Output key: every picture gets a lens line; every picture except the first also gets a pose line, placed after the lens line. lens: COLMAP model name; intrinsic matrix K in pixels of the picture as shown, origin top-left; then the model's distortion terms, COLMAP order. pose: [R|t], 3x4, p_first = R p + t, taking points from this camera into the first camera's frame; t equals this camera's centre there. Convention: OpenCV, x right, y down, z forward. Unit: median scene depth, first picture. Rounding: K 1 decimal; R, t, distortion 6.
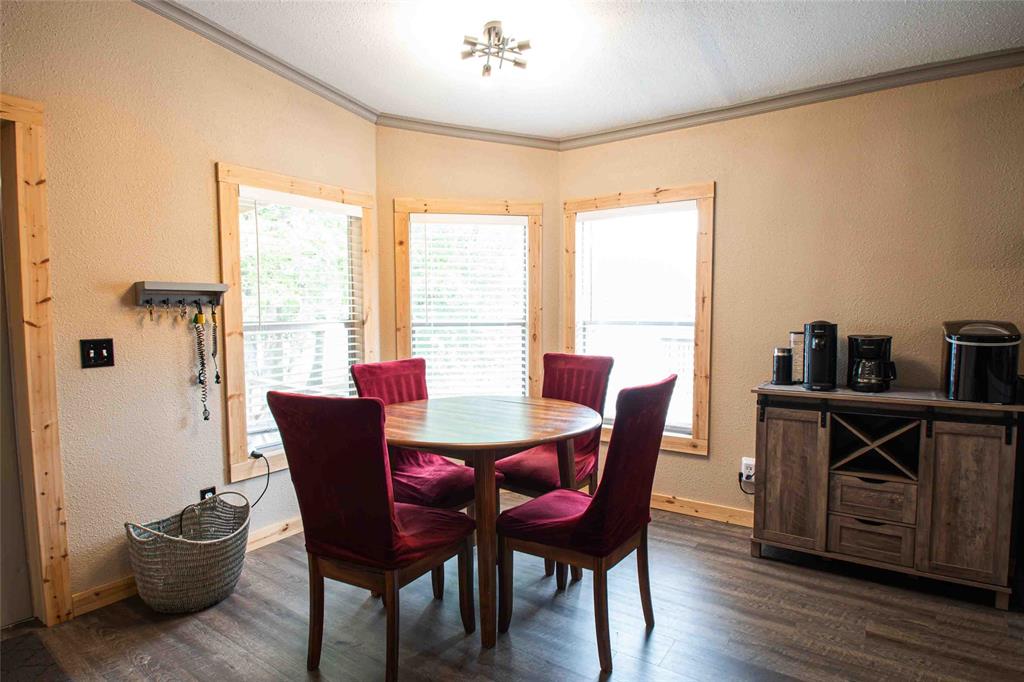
lens RADIAL K [[554.0, 0, 510.7], [0, 554.0, 346.9], [0, 0, 1]] dist [-0.017120, -0.004723]
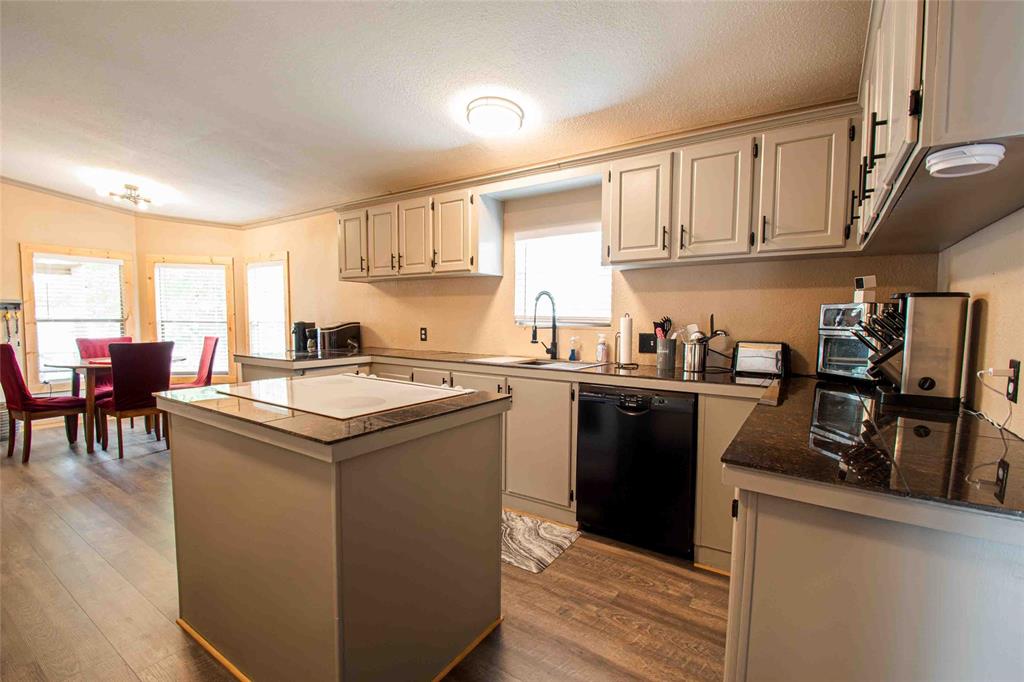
lens RADIAL K [[457.0, 0, 505.3], [0, 457.0, 349.2], [0, 0, 1]] dist [0.009739, -0.013660]
pose [[0.999906, 0.011460, -0.007516, 1.363465], [-0.011510, 0.999912, -0.006605, 0.067523], [0.007439, 0.006691, 0.999950, -0.740696]]
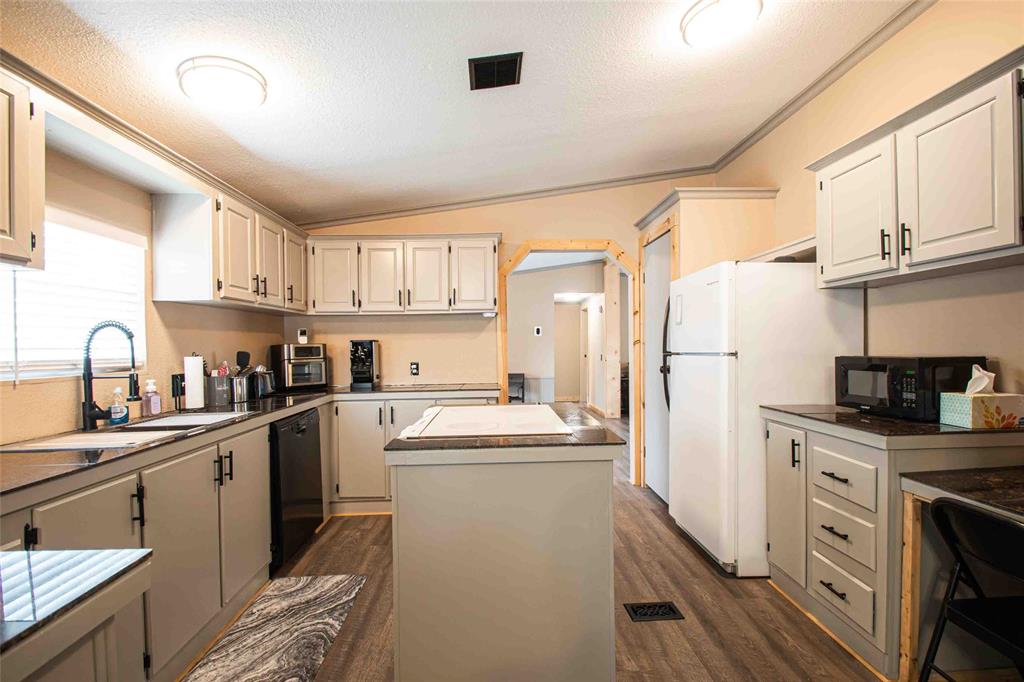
lens RADIAL K [[457.0, 0, 511.5], [0, 457.0, 349.8], [0, 0, 1]] dist [0.009739, -0.013660]
pose [[-0.591956, 0.006773, 0.805942, 0.492896], [0.085143, 0.994895, 0.054175, -0.024796], [-0.801460, 0.100689, -0.589511, 0.335323]]
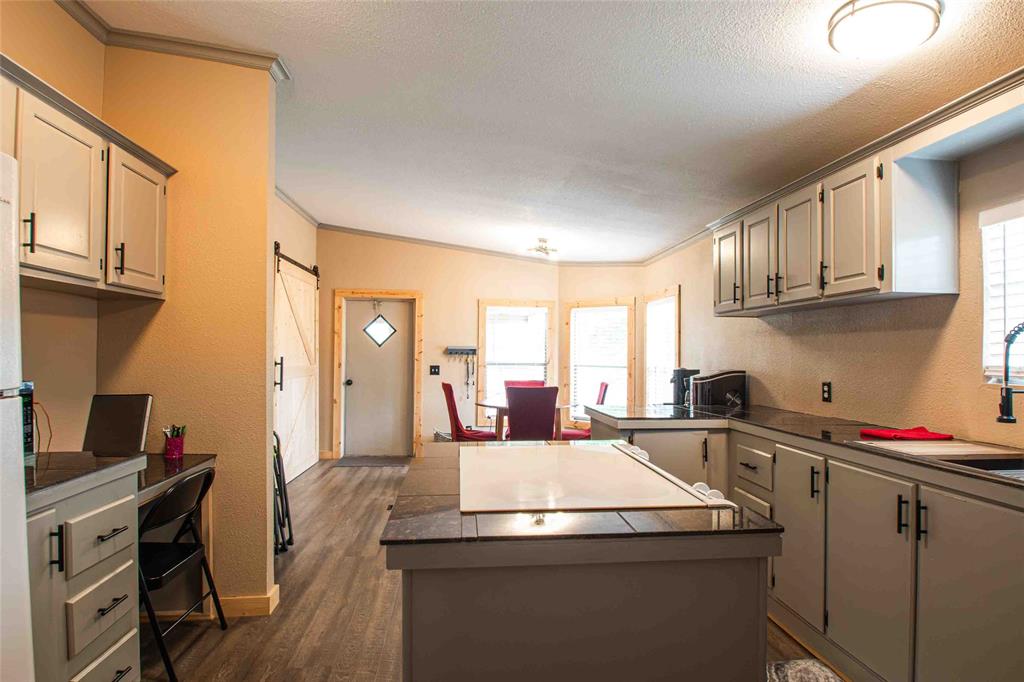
lens RADIAL K [[554.0, 0, 512.4], [0, 554.0, 350.5], [0, 0, 1]] dist [-0.017120, -0.004723]
pose [[0.640336, 0.002035, -0.768092, 1.552863], [-0.068475, 0.996166, -0.054447, 0.033685], [0.765036, 0.087460, 0.638021, -0.511234]]
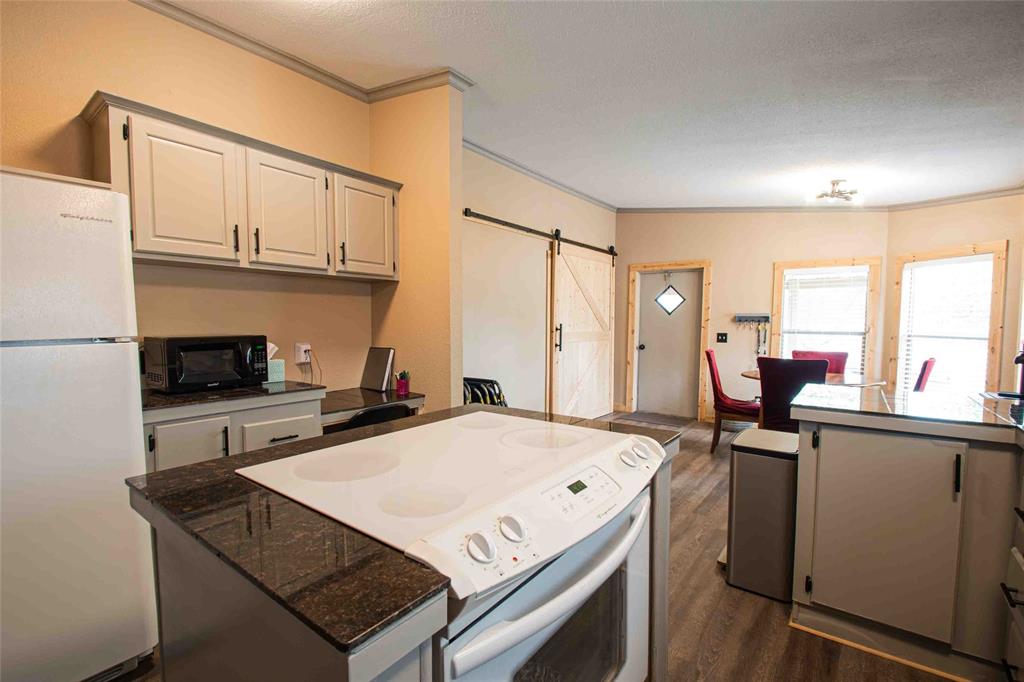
lens RADIAL K [[457.0, 0, 507.2], [0, 457.0, 349.2], [0, 0, 1]] dist [0.009739, -0.013660]
pose [[-0.053476, 0.062304, -0.996624, 1.529071], [-0.082958, 0.994324, 0.066612, 0.003413], [0.995117, 0.086240, -0.048004, -0.028695]]
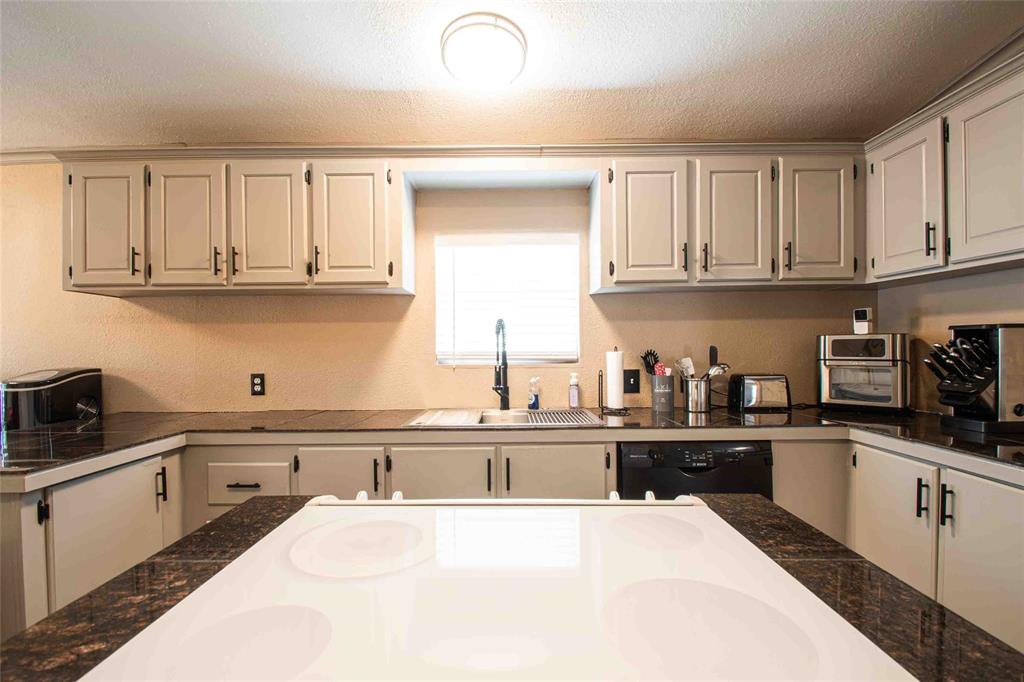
lens RADIAL K [[457.0, 0, 509.1], [0, 457.0, 349.3], [0, 0, 1]] dist [0.009739, -0.013660]
pose [[0.830325, -0.006470, 0.557242, 0.994852], [0.050083, 0.996753, -0.063053, 0.024346], [-0.555024, 0.080262, 0.827953, -0.288384]]
